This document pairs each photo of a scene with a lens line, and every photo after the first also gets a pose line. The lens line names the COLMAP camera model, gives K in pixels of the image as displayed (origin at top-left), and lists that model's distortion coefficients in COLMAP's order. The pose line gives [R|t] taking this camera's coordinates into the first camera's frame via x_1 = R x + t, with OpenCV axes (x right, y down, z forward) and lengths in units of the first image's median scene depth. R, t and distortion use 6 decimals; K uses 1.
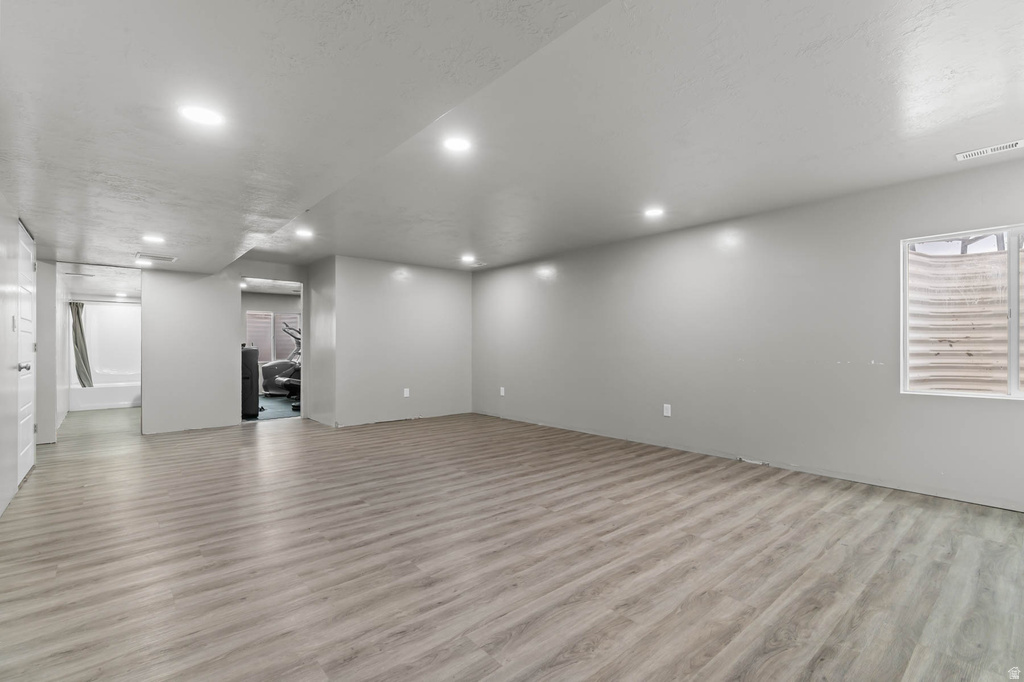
lens RADIAL K [[469.5, 0, 514.1], [0, 469.5, 348.5], [0, 0, 1]] dist [0.011589, 0.000475]
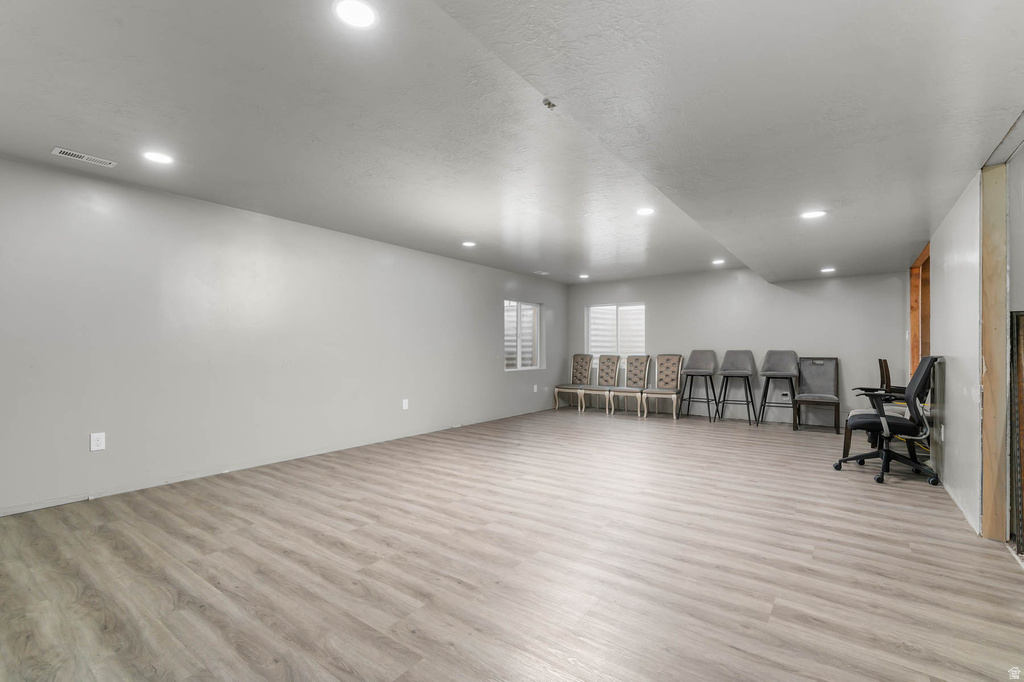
lens RADIAL K [[456.6, 0, 512.4], [0, 456.6, 342.0], [0, 0, 1]] dist [0.010788, -0.000507]
pose [[-0.237825, 0.020255, 0.971097, -1.272849], [0.002391, 0.999792, -0.020268, -0.000144], [-0.971305, -0.002498, -0.237824, 1.532309]]
